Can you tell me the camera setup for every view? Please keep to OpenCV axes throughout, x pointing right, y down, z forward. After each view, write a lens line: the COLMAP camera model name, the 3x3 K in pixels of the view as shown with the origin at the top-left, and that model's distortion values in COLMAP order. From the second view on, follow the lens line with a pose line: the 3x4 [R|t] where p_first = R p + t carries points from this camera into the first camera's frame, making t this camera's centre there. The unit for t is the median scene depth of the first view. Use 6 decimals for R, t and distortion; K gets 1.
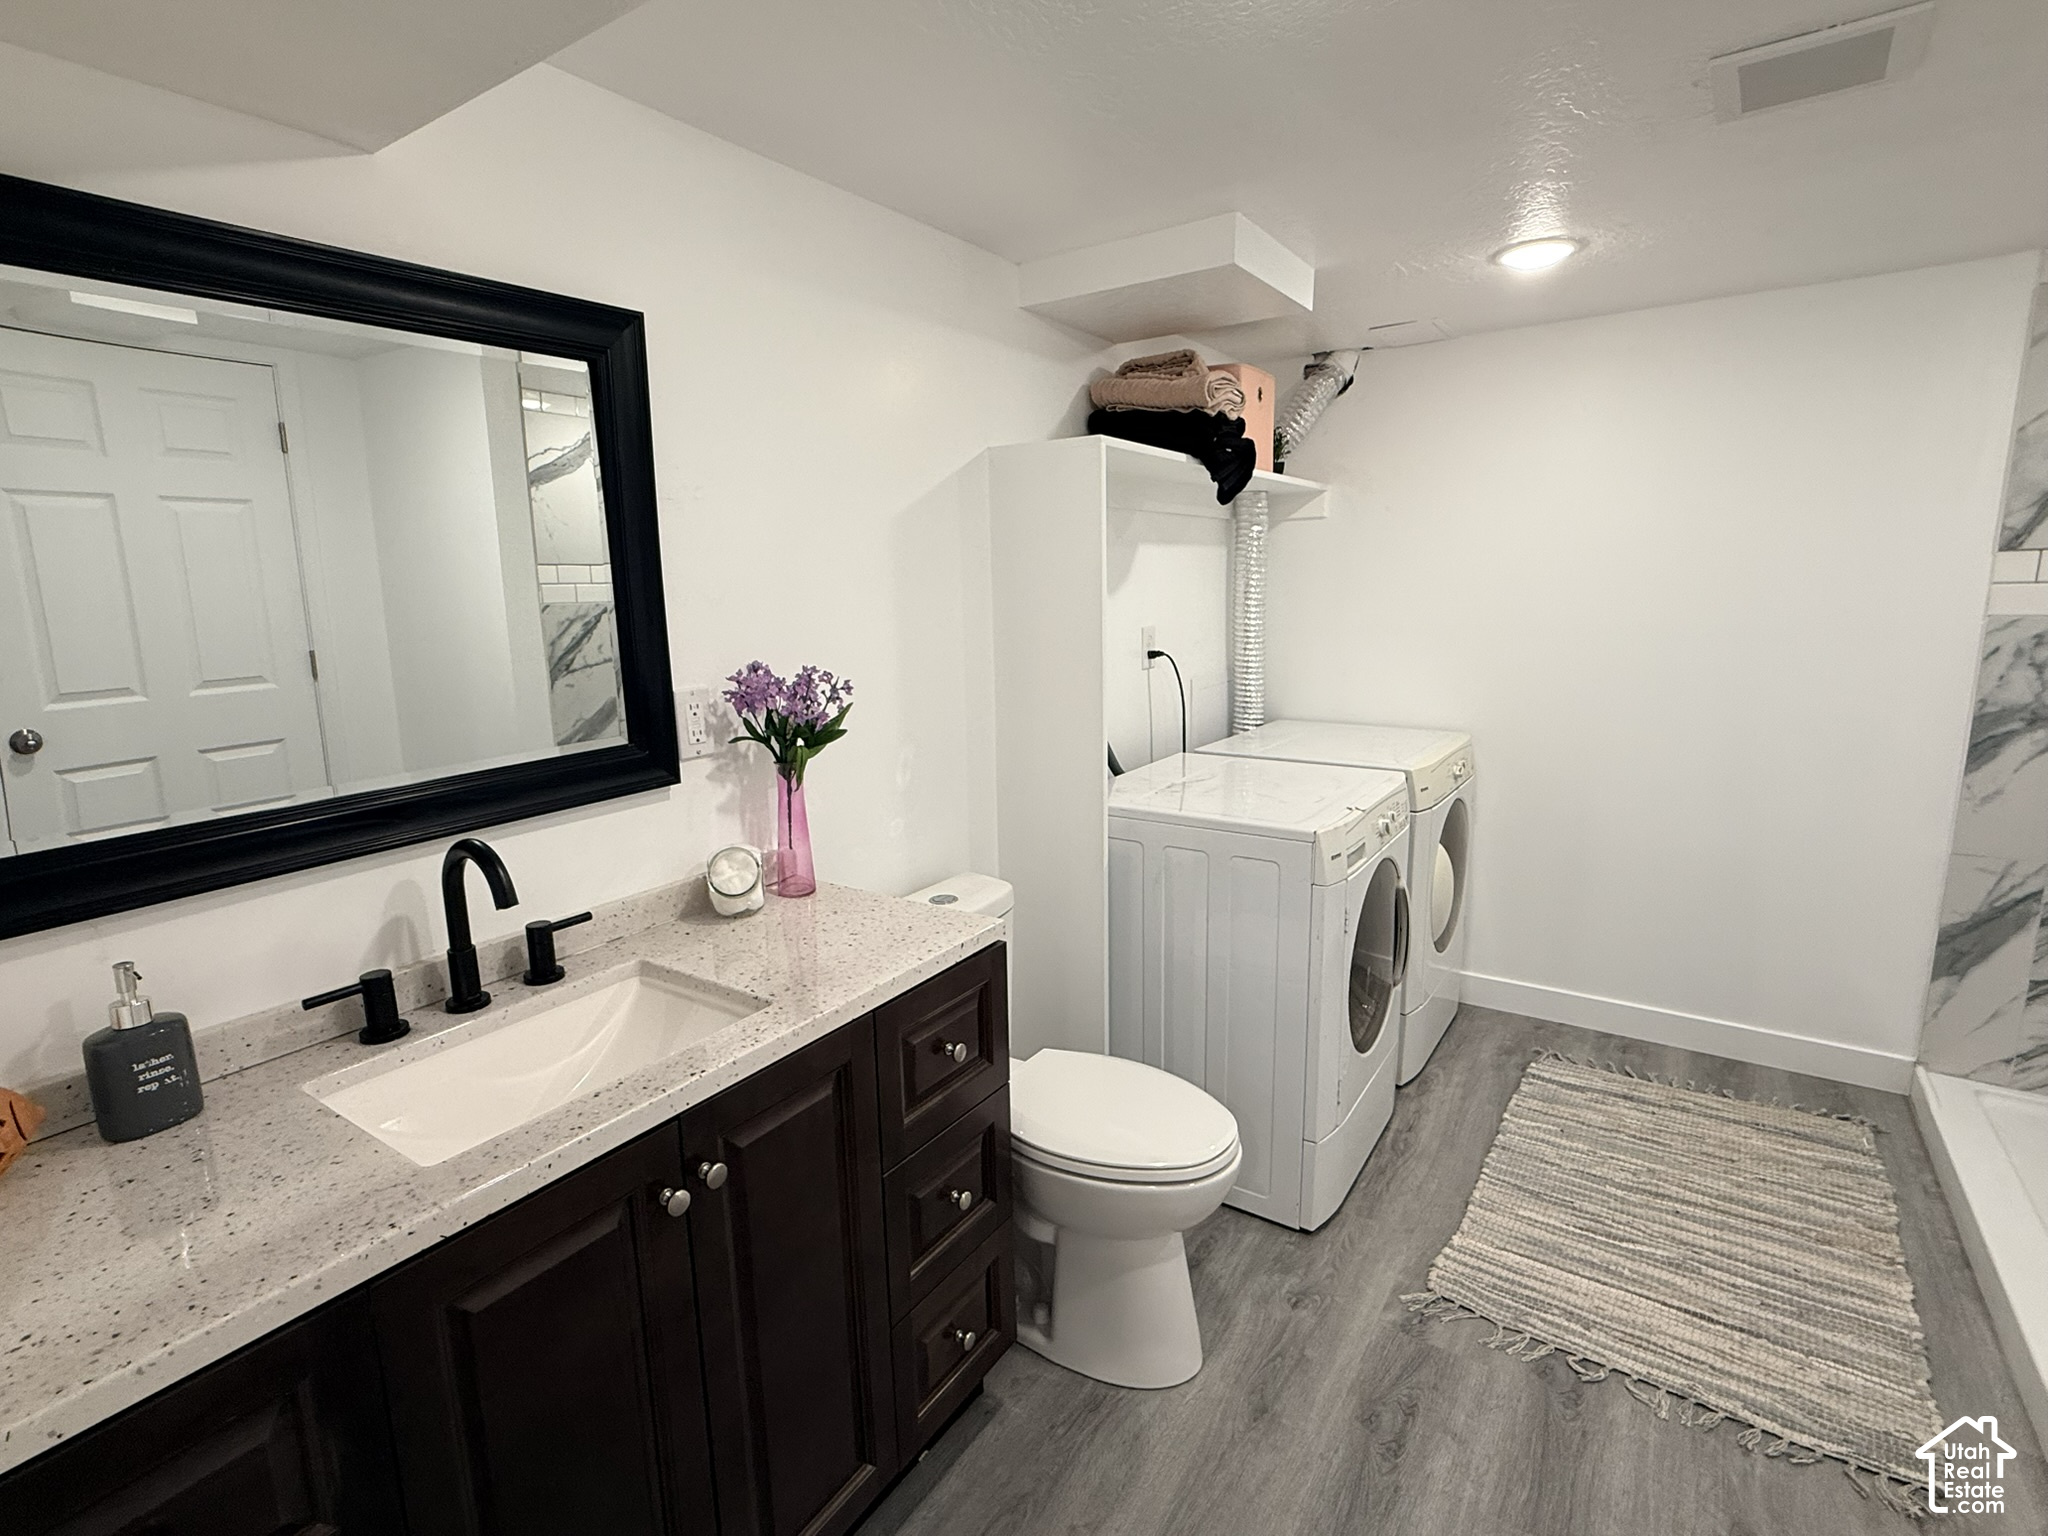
lens RADIAL K [[991.7, 0, 1024.1], [0, 991.7, 765.0], [0, 0, 1]] dist [0.000596, -0.000430]
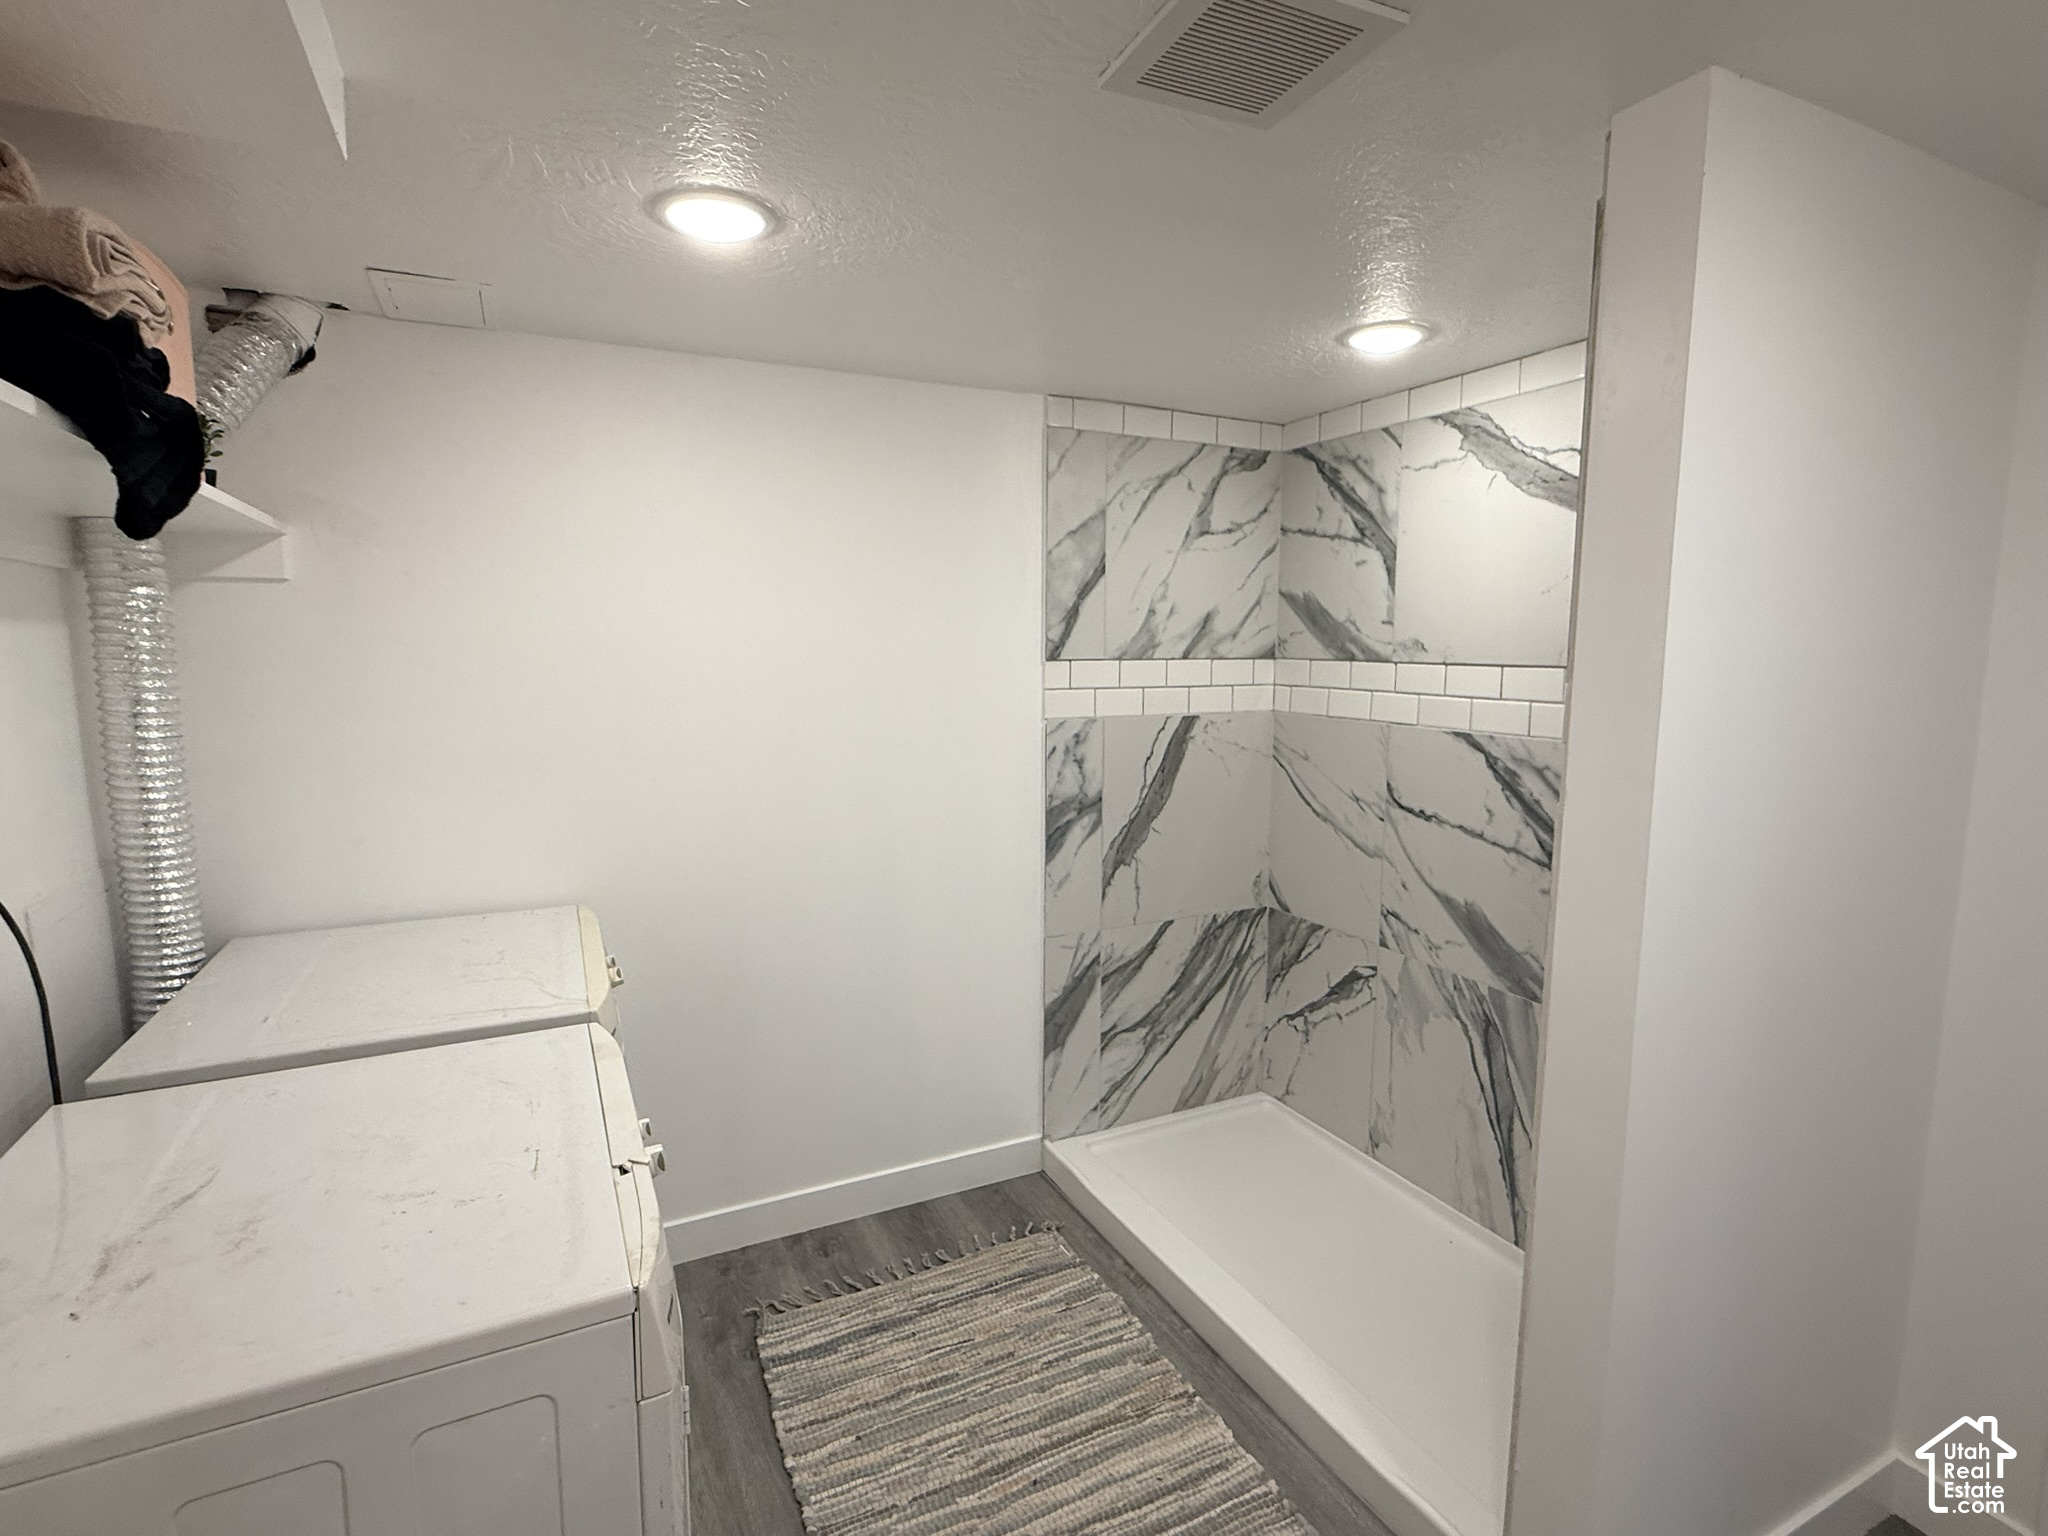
lens RADIAL K [[991.7, 0, 1019.5], [0, 991.7, 766.2], [0, 0, 1]] dist [0.000596, -0.000430]
pose [[0.494159, -0.085873, 0.865120, 0.008945], [0.146523, 0.989101, 0.014485, -0.115410], [-0.856935, 0.119602, 0.501356, 0.468226]]
